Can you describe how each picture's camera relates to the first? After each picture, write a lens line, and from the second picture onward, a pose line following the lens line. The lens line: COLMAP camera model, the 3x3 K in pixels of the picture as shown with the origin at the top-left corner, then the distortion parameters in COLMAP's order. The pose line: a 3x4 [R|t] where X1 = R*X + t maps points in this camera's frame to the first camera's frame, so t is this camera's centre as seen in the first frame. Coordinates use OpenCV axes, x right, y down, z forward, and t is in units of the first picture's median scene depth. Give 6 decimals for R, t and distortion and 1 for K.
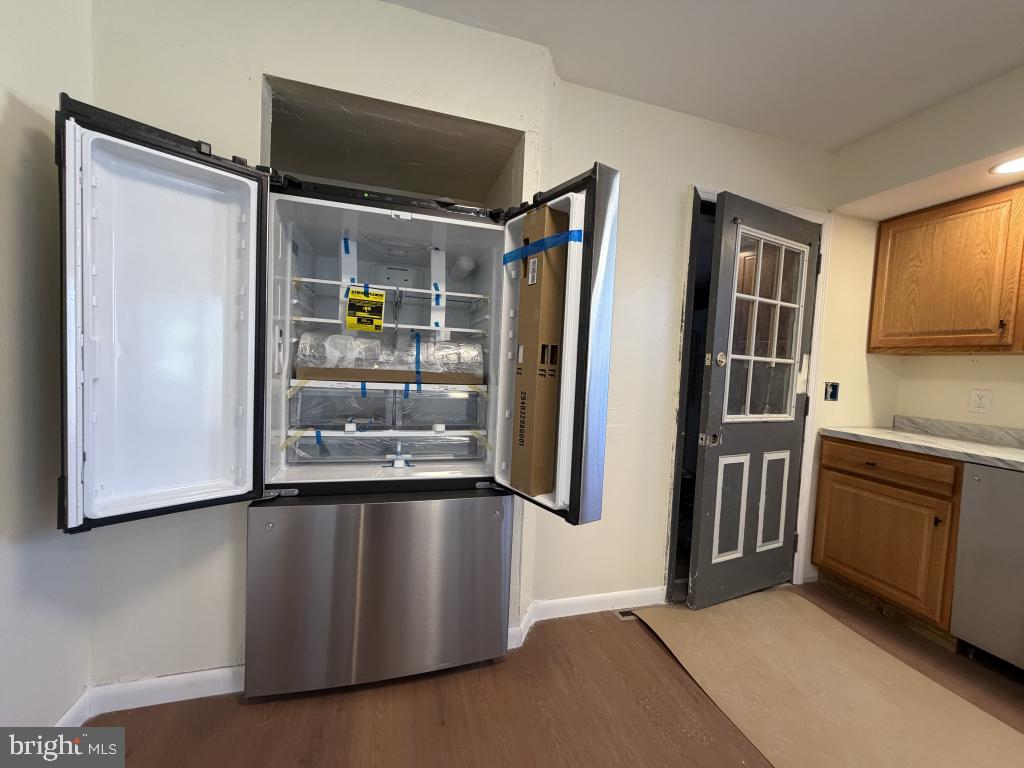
lens RADIAL K [[404.4, 0, 510.0], [0, 404.4, 384.2], [0, 0, 1]] dist [0.000971, -0.000044]
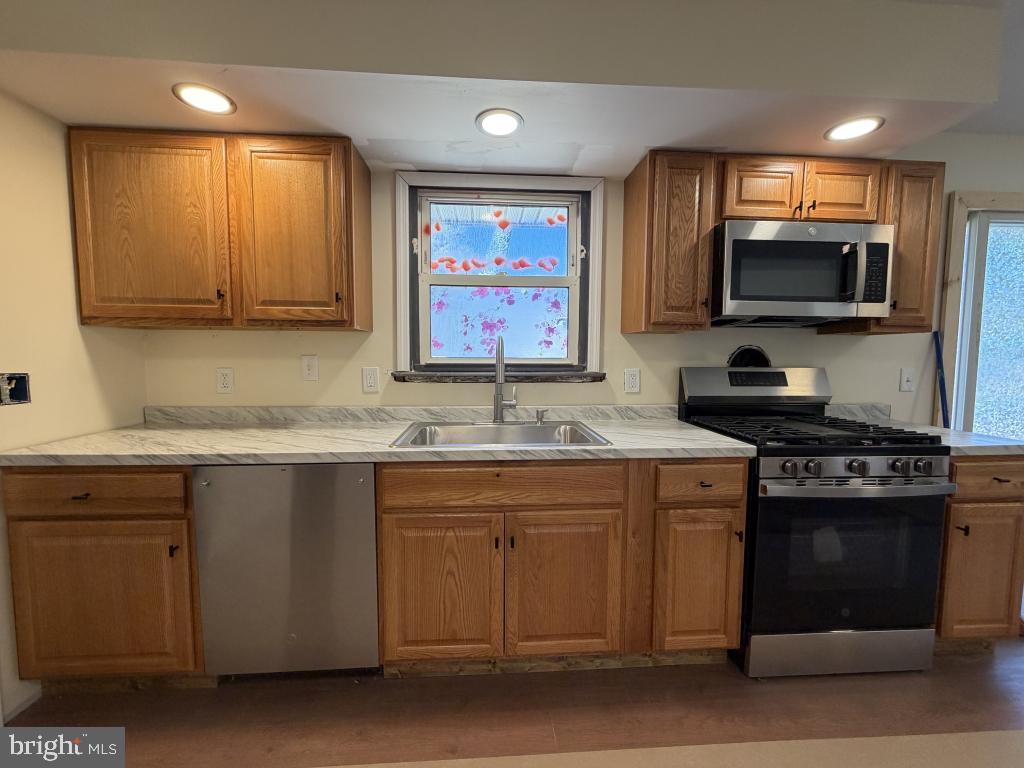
lens RADIAL K [[404.4, 0, 510.3], [0, 404.4, 382.3], [0, 0, 1]] dist [0.000971, -0.000044]
pose [[0.212700, -0.115640, 0.970251, 0.454584], [0.052734, 0.992884, 0.106777, -0.019501], [-0.975693, 0.028454, 0.217285, 0.194145]]
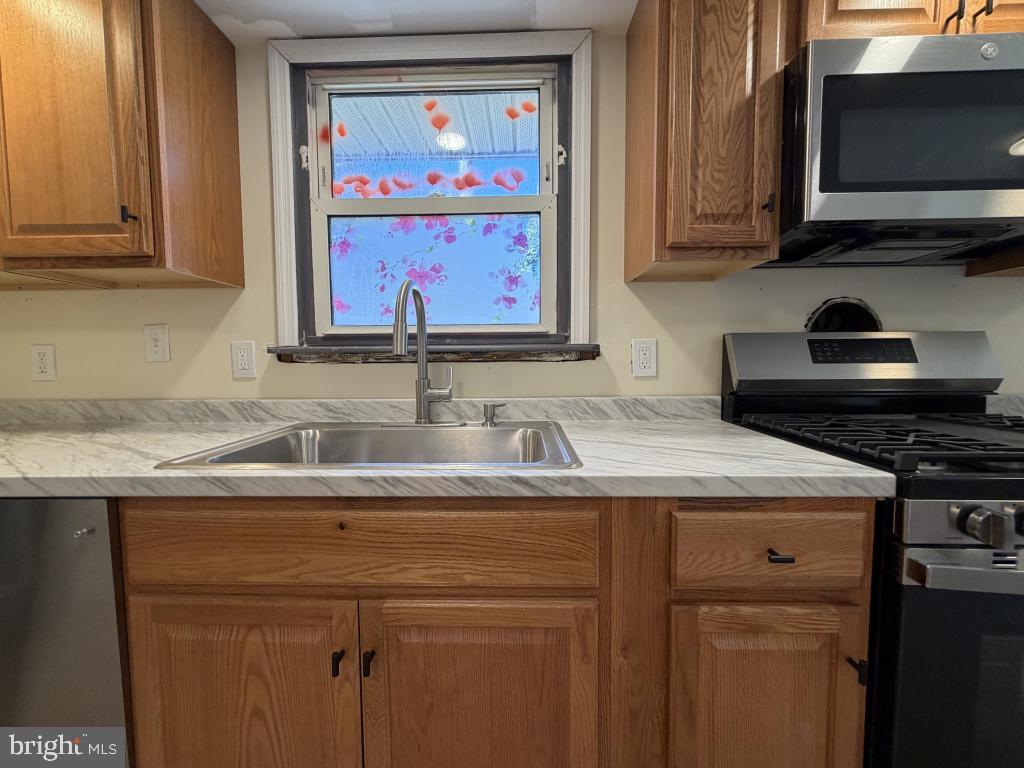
lens RADIAL K [[404.4, 0, 510.7], [0, 404.4, 384.0], [0, 0, 1]] dist [0.000971, -0.000044]
pose [[0.305850, -0.111855, 0.945486, 0.879753], [0.069719, 0.993040, 0.094928, 0.077498], [-0.949524, 0.036884, 0.311519, 0.109547]]
